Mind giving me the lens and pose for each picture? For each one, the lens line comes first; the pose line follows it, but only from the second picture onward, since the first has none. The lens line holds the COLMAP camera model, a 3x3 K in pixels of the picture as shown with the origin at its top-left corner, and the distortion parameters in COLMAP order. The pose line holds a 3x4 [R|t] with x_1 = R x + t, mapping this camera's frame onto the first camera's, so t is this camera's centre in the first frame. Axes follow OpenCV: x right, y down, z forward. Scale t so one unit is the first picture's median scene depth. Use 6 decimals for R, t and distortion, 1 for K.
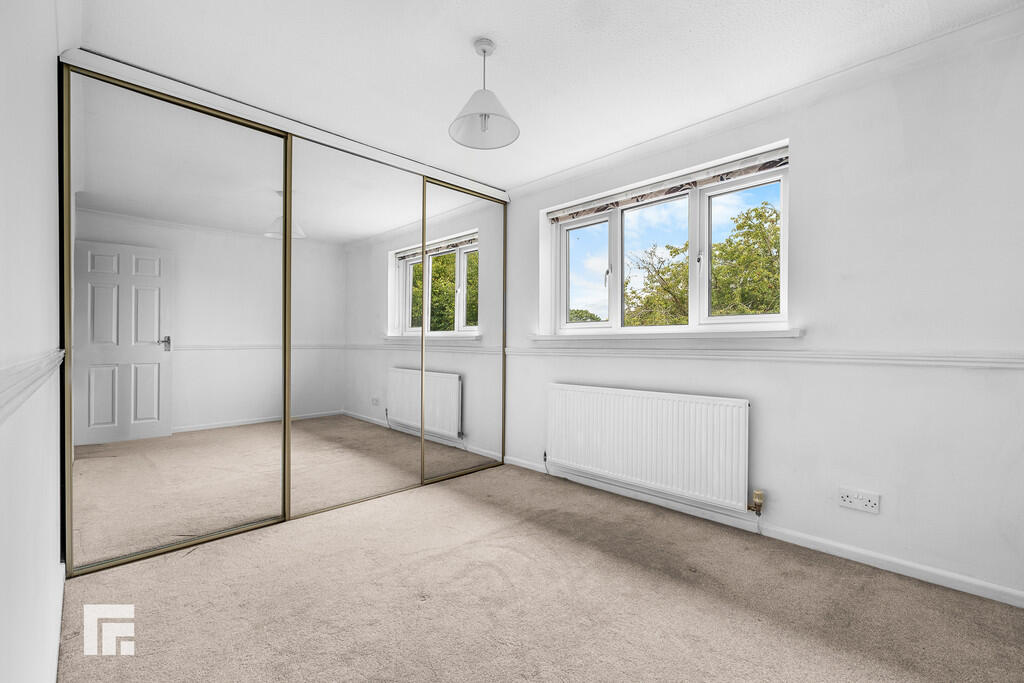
lens RADIAL K [[439.2, 0, 512.9], [0, 439.2, 340.1], [0, 0, 1]] dist [-0.000705, -0.000093]
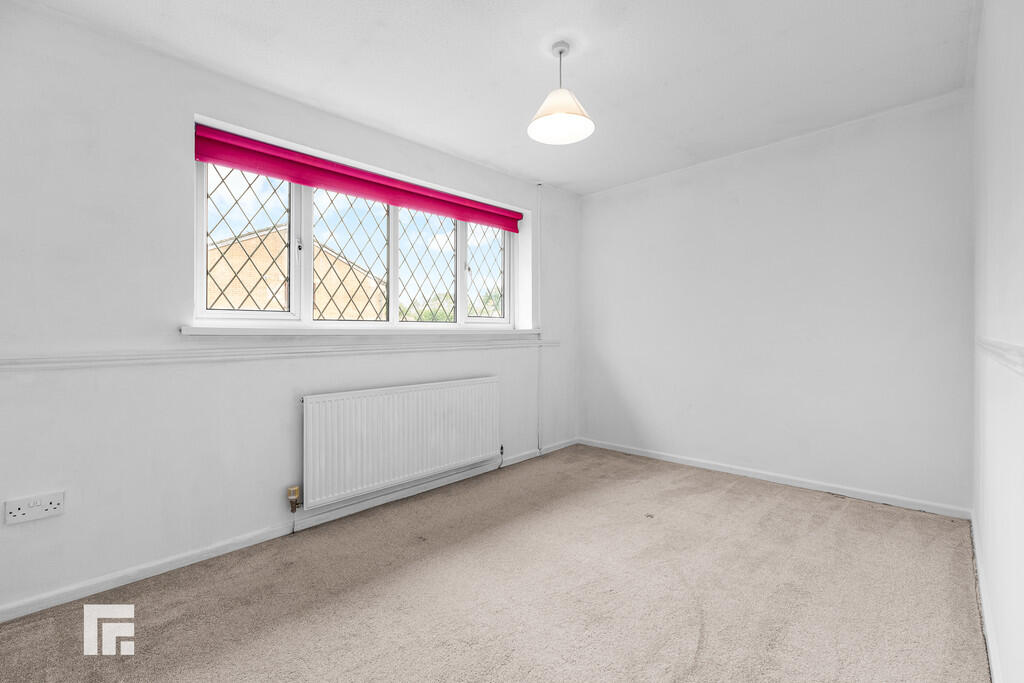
lens RADIAL K [[439.2, 0, 514.3], [0, 439.2, 334.9], [0, 0, 1]] dist [-0.000705, -0.000093]
pose [[-0.039547, 0.002098, 0.999216, -0.763840], [-0.001134, 0.999997, -0.002144, 0.002699], [-0.999217, -0.001218, -0.039544, 0.859063]]
